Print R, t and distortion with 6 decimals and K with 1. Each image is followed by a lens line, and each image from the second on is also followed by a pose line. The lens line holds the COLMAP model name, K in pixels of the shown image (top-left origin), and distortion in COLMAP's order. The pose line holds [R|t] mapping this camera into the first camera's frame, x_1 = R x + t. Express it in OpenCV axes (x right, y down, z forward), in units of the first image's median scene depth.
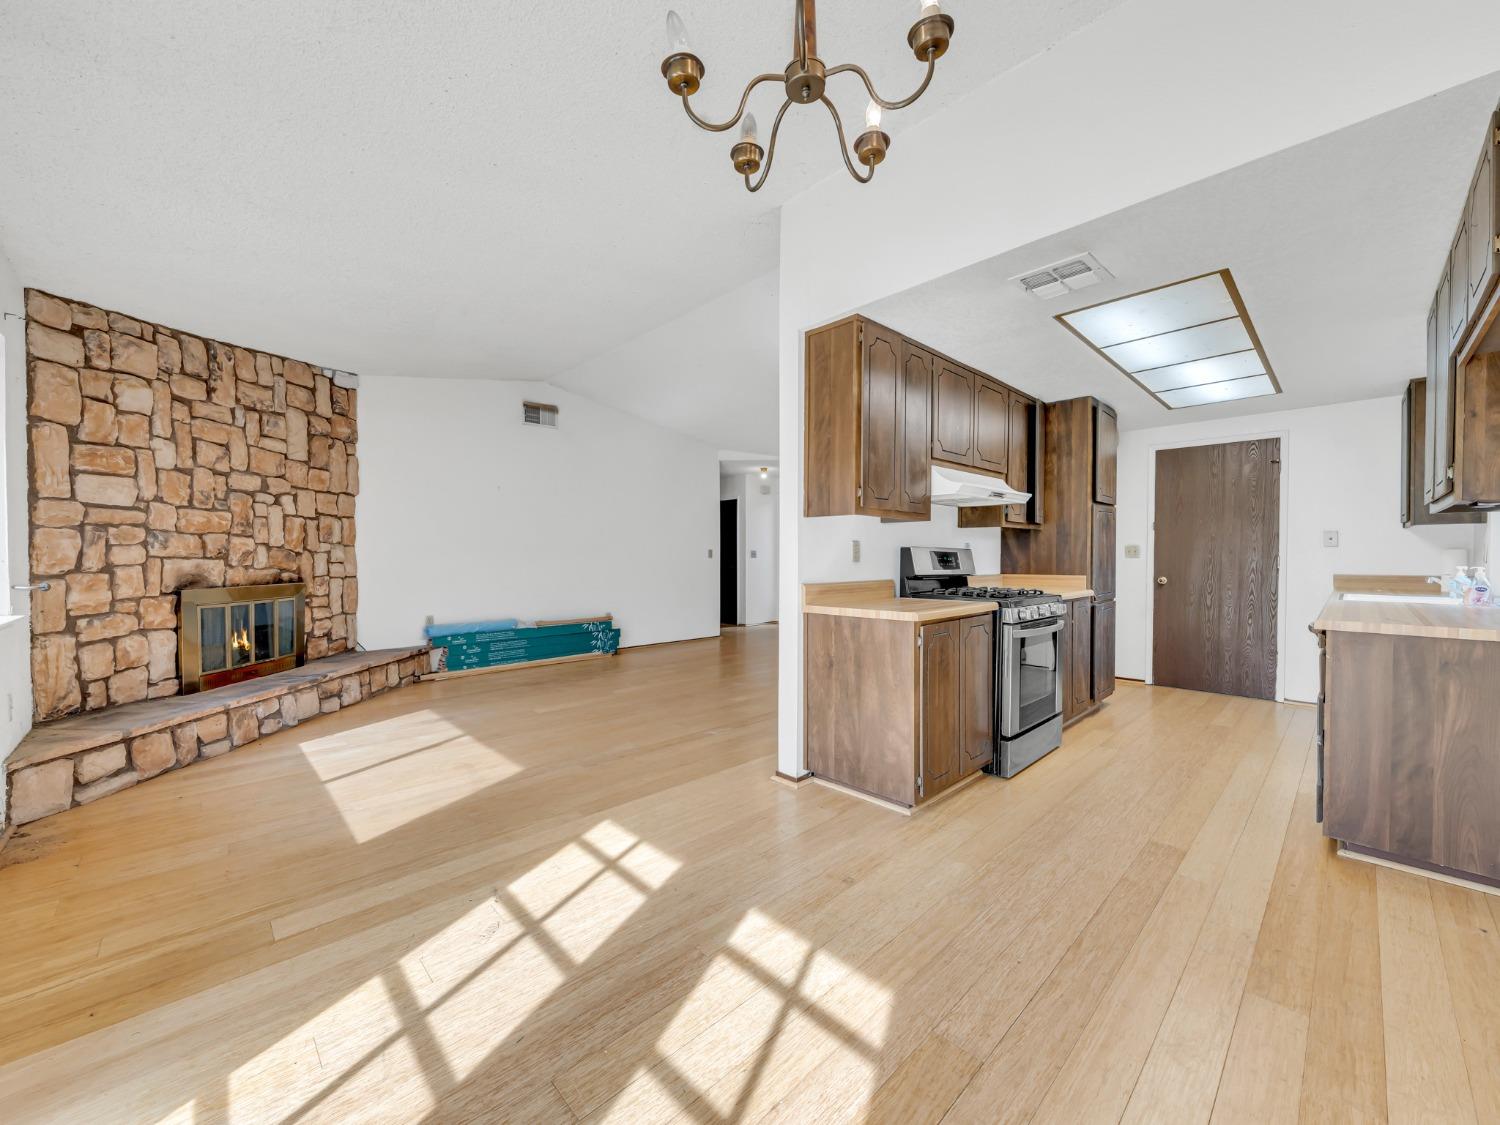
lens RADIAL K [[590.4, 0, 742.9], [0, 590.4, 562.9], [0, 0, 1]] dist [-0.003971, -0.000648]
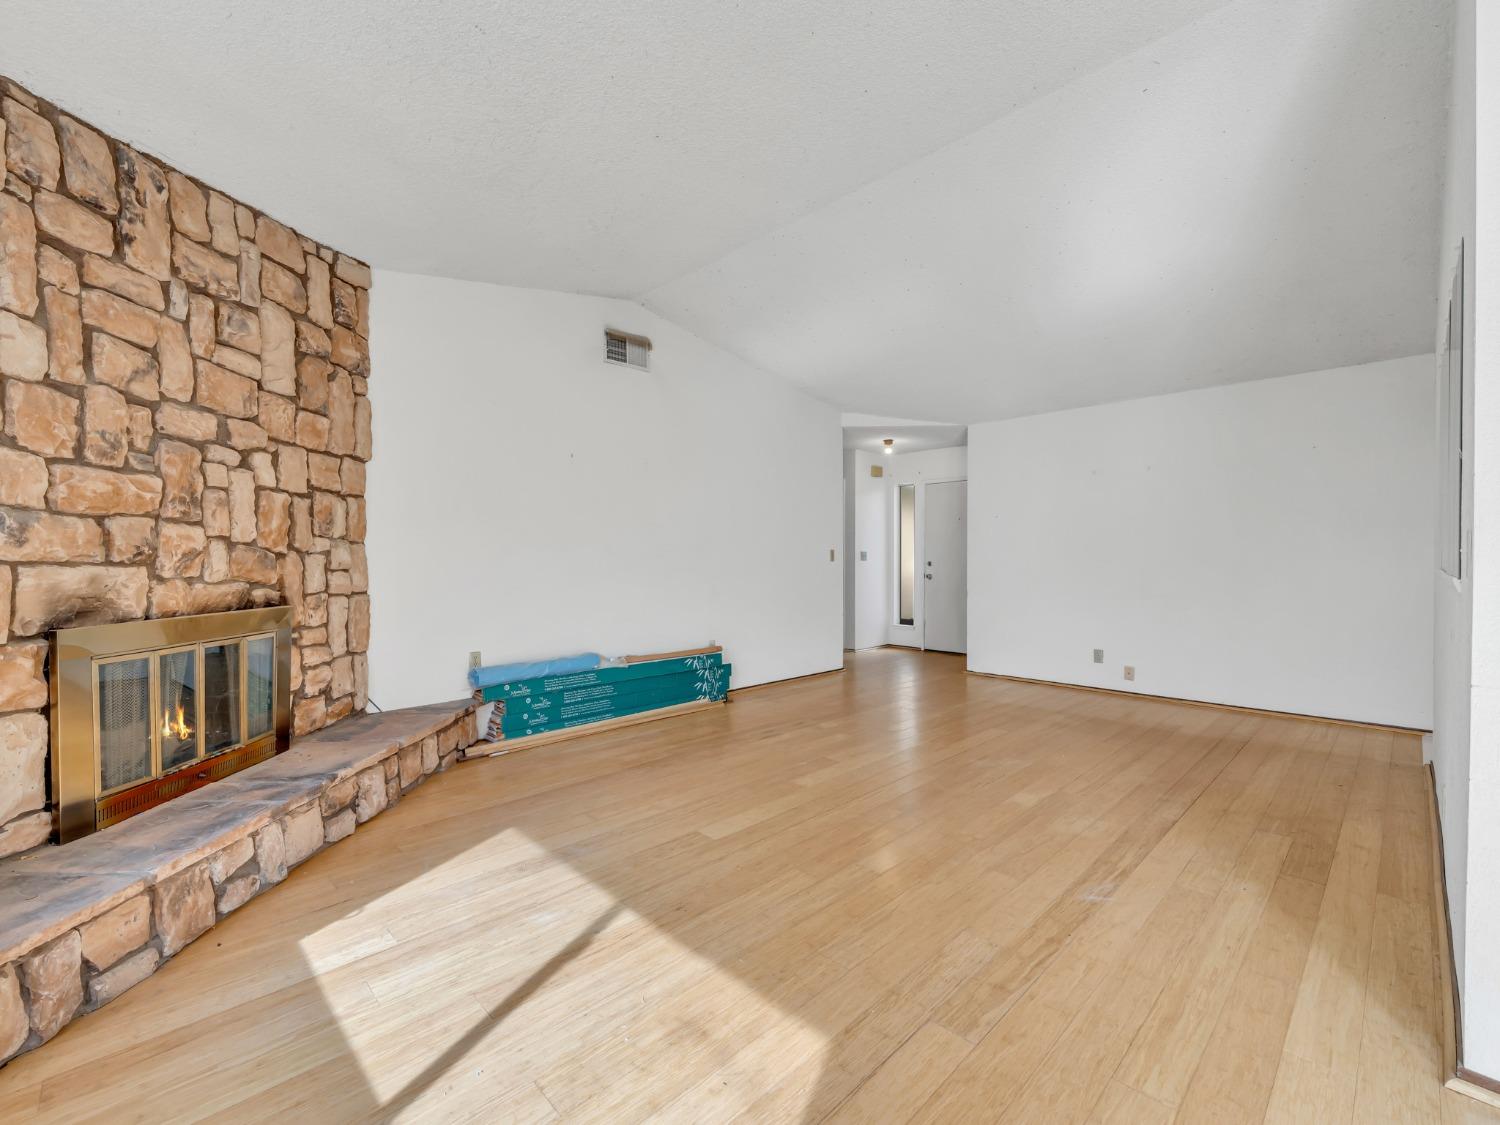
lens RADIAL K [[652.7, 0, 743.5], [0, 652.7, 563.0], [0, 0, 1]] dist [-0.002020, 0.000431]
pose [[0.999930, 0.000599, 0.011834, -0.369563], [-0.000551, 0.999992, -0.004056, -0.007072], [-0.011836, 0.004049, 0.999922, 0.426500]]
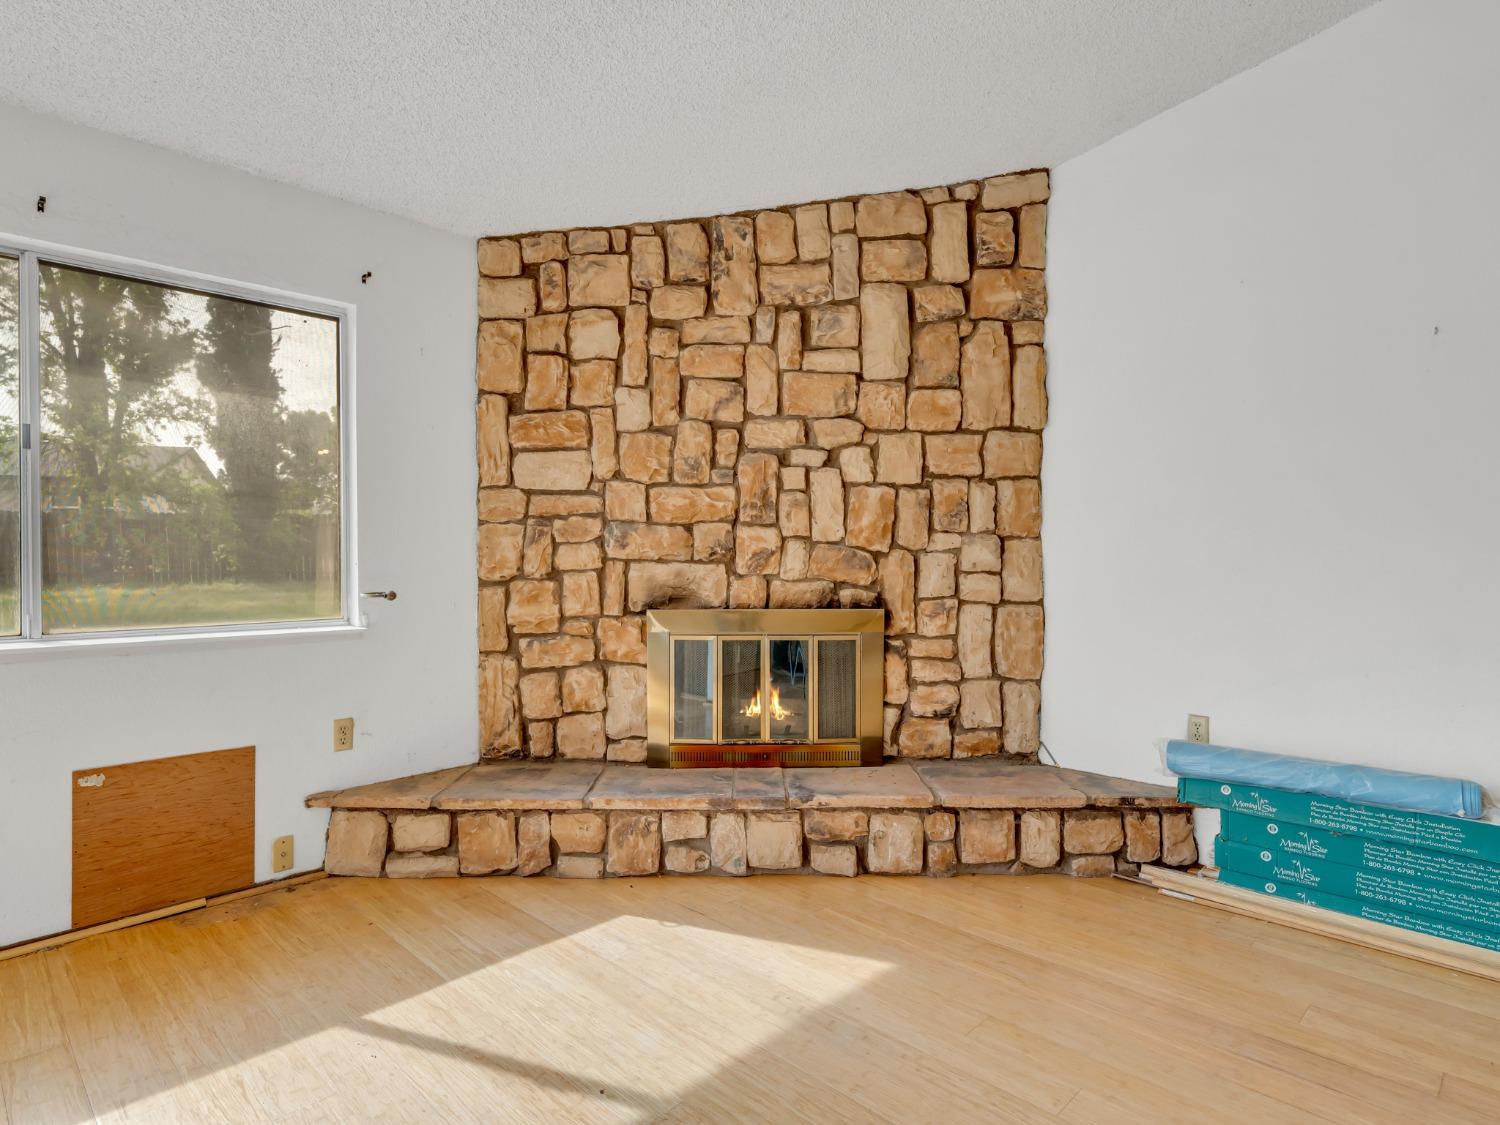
lens RADIAL K [[820.8, 0, 748.6], [0, 820.8, 564.5], [0, 0, 1]] dist [0.001262, -0.003202]
pose [[0.034096, 0.010382, -0.999365, -0.017557], [-0.013415, 0.999861, 0.009929, -0.014695], [0.999329, 0.013068, 0.034231, 1.024896]]
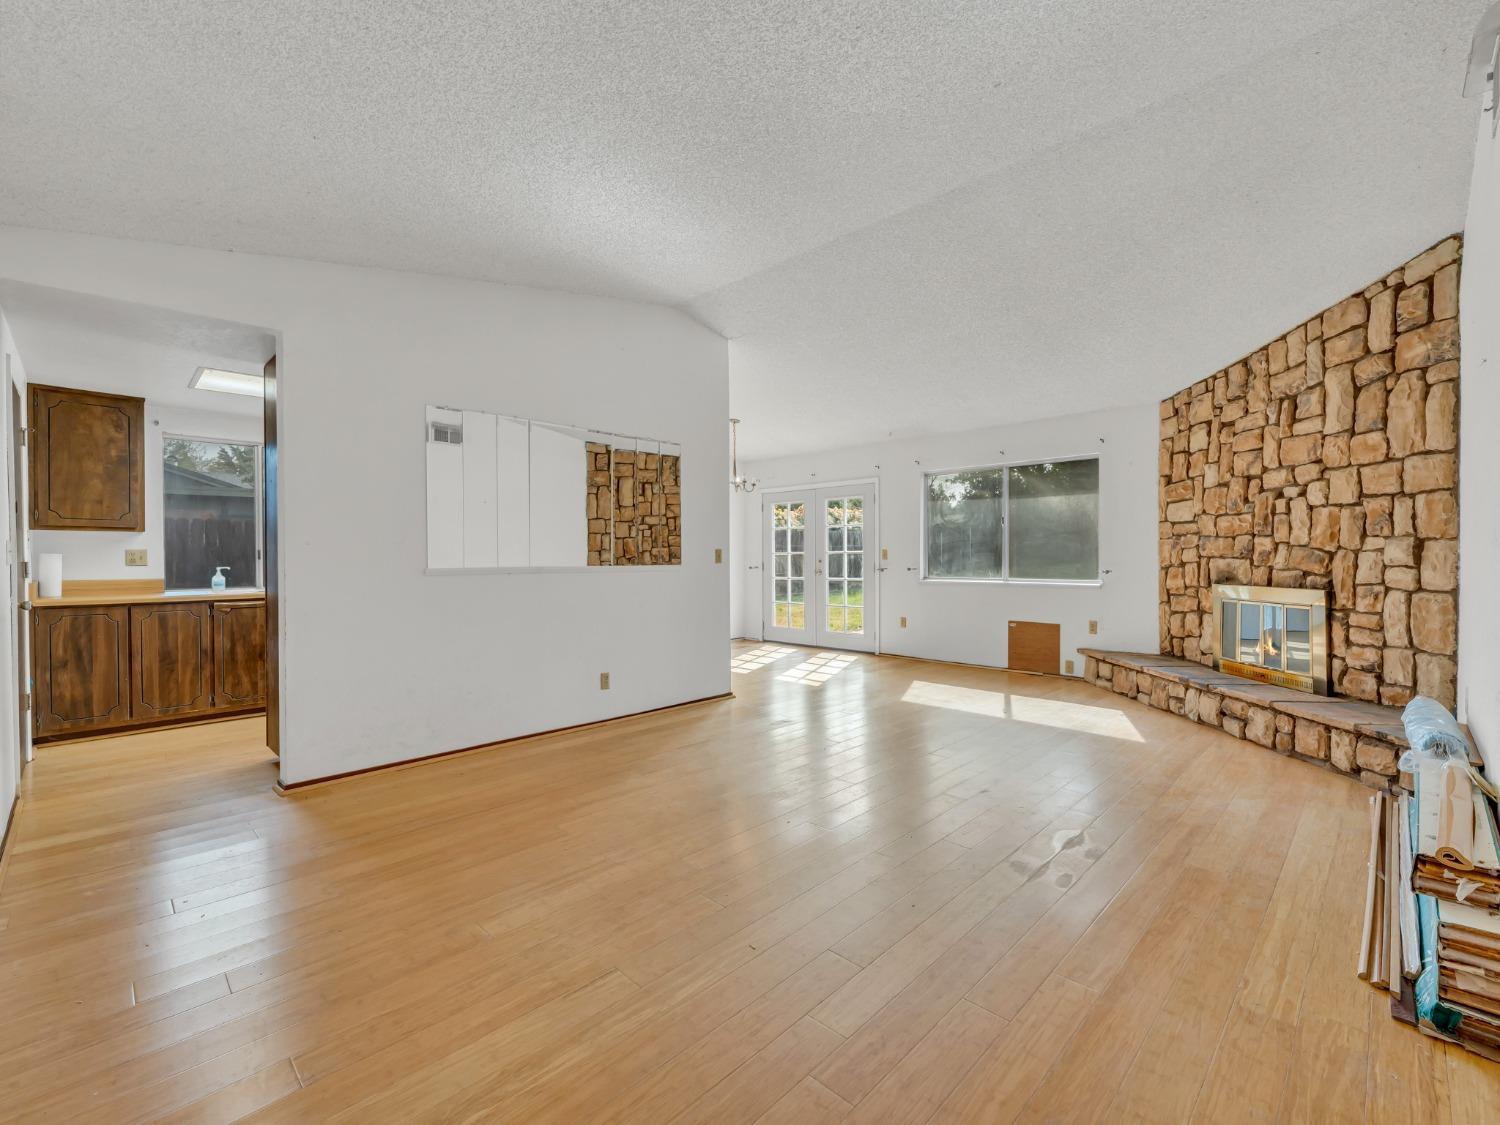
lens RADIAL K [[652.7, 0, 753.8], [0, 652.7, 563.3], [0, 0, 1]] dist [-0.002020, 0.000431]
pose [[-0.999031, 0.004015, -0.043831, 0.058639], [0.003014, 0.999734, 0.022881, -0.028789], [0.043911, 0.022726, -0.998777, 2.192522]]
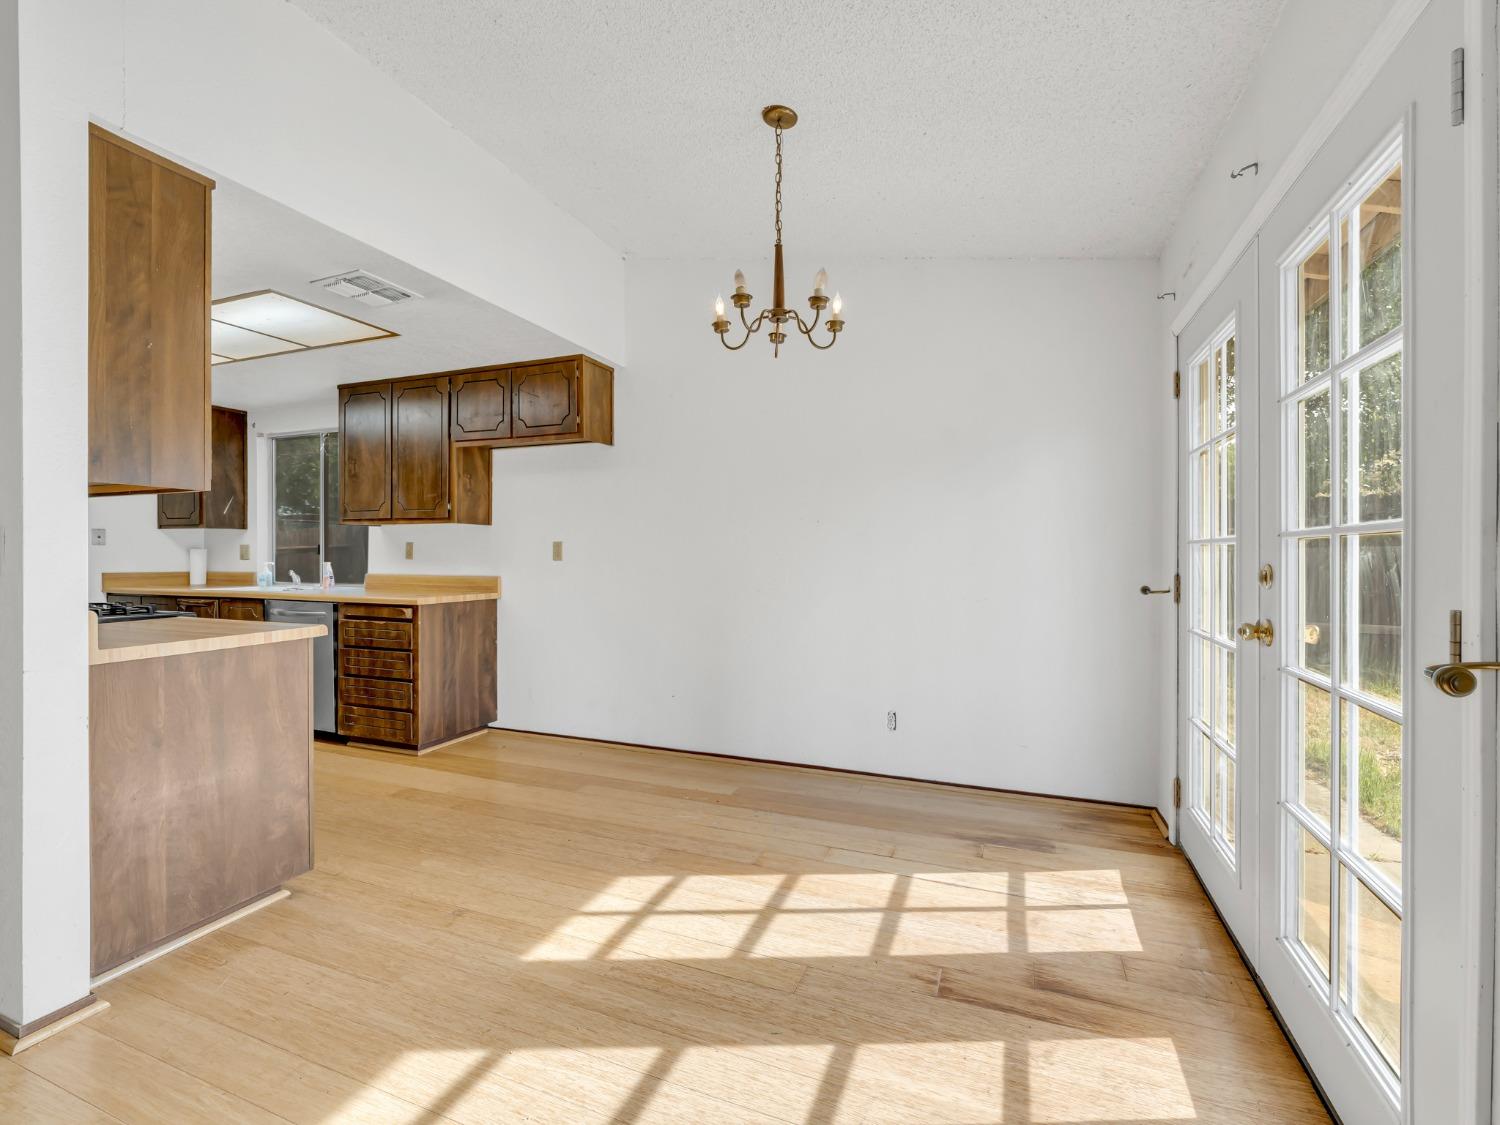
lens RADIAL K [[666.3, 0, 757.1], [0, 666.3, 560.0], [0, 0, 1]] dist [0.002371, -0.000114]
pose [[-0.429257, -0.008514, 0.903142, -0.511076], [0.012043, 0.999813, 0.015149, -0.007785], [-0.903102, 0.017380, -0.429074, 0.551647]]
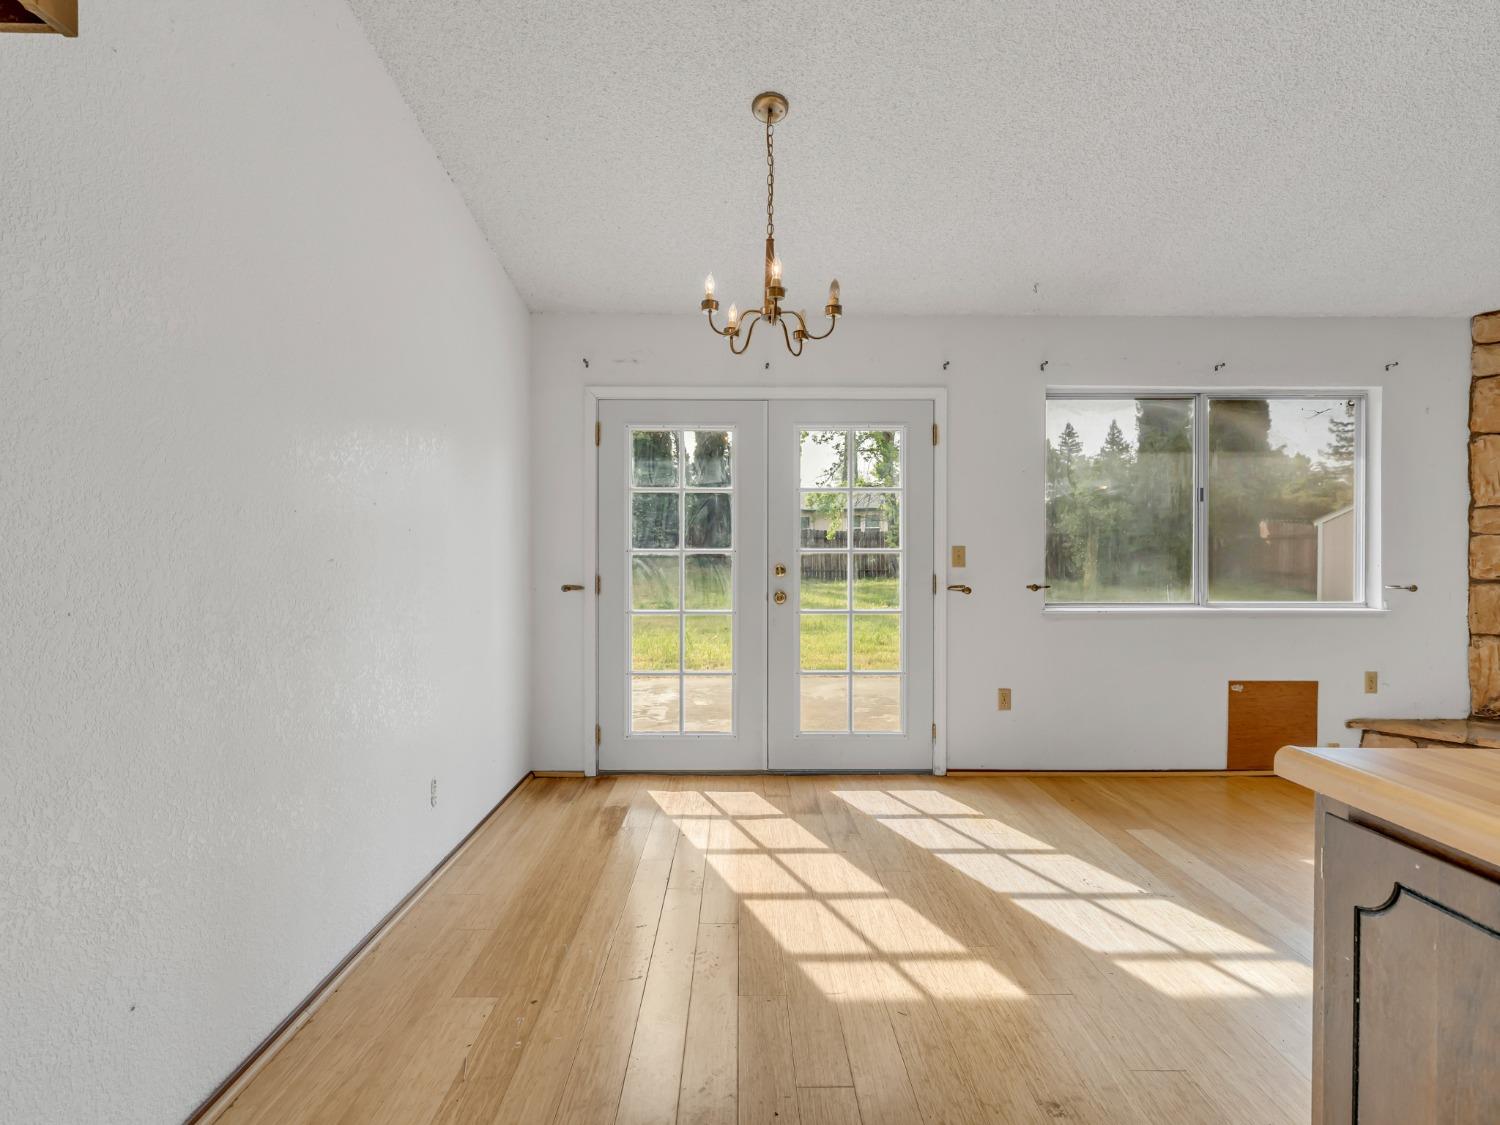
lens RADIAL K [[652.7, 0, 759.9], [0, 652.7, 573.4], [0, 0, 1]] dist [-0.002020, 0.000431]
pose [[-0.681659, 0.003483, -0.731662, 0.441429], [-0.010546, 0.999838, 0.014586, 0.004808], [0.731594, 0.017659, -0.681512, 0.654412]]
